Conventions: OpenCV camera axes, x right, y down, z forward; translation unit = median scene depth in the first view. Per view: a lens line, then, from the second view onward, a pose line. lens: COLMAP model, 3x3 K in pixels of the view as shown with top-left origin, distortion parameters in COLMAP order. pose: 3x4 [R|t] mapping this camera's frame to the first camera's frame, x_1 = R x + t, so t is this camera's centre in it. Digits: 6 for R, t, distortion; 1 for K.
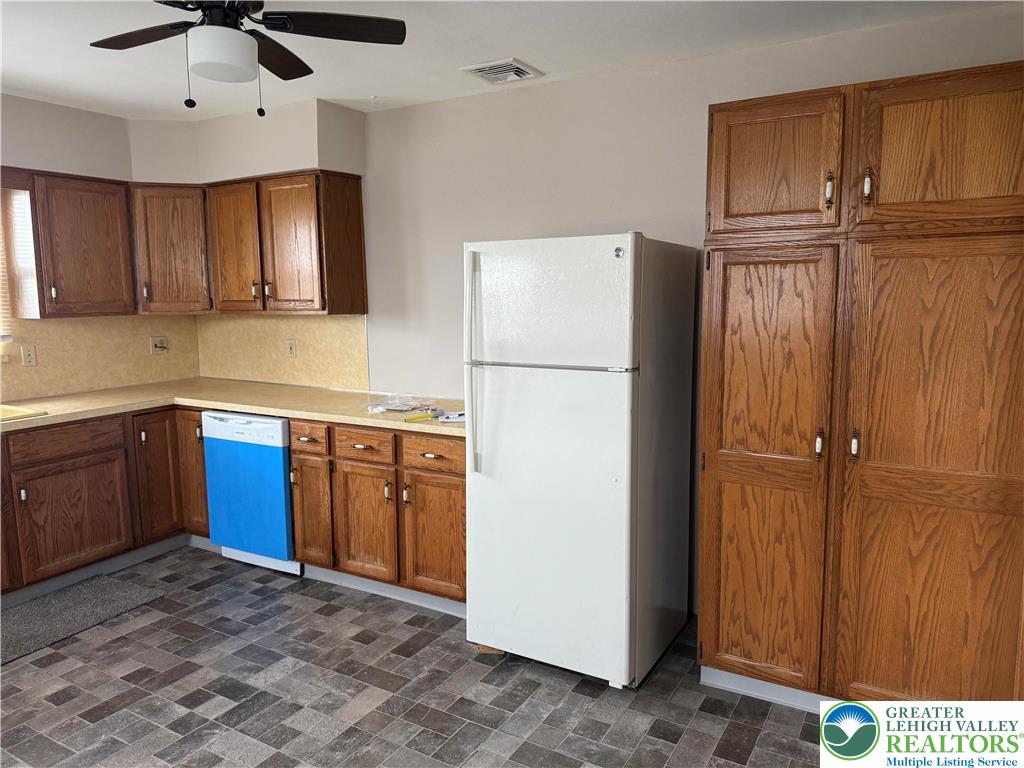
lens RADIAL K [[716.6, 0, 526.3], [0, 716.6, 379.3], [0, 0, 1]] dist [0.094551, -0.144504]
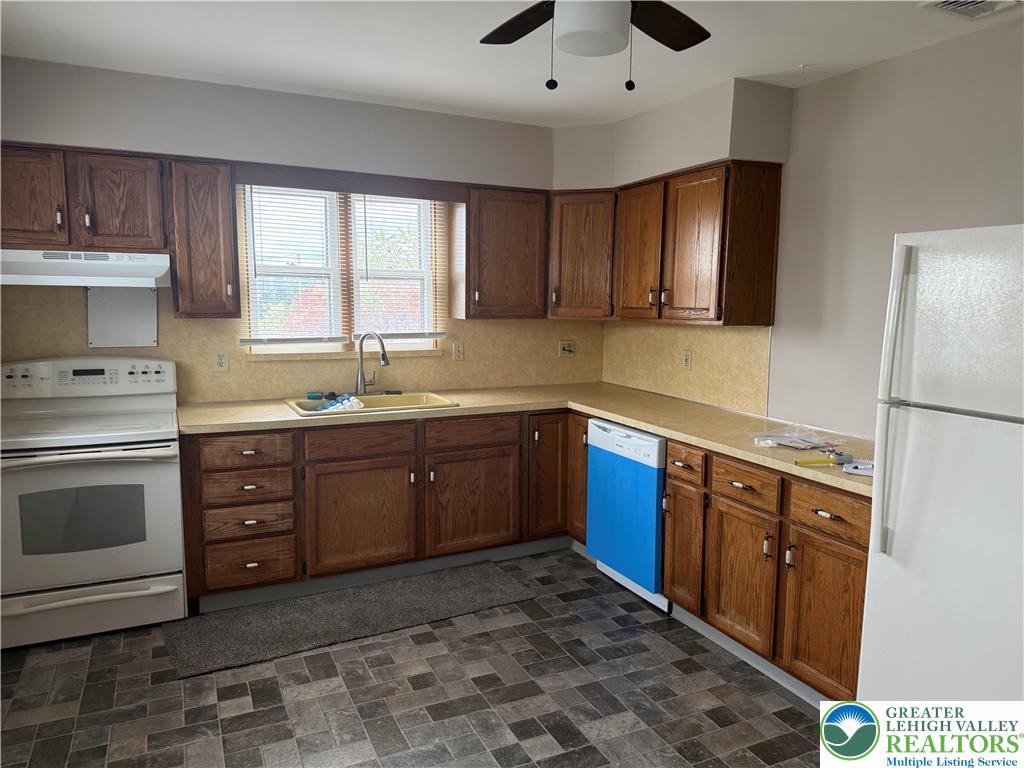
lens RADIAL K [[716.7, 0, 514.5], [0, 716.7, 379.4], [0, 0, 1]] dist [0.168522, -0.332232]
pose [[0.822660, 0.084234, -0.562259, 0.017922], [-0.089956, 0.995791, 0.017565, -0.018168], [0.561372, 0.036128, 0.826775, 0.139639]]
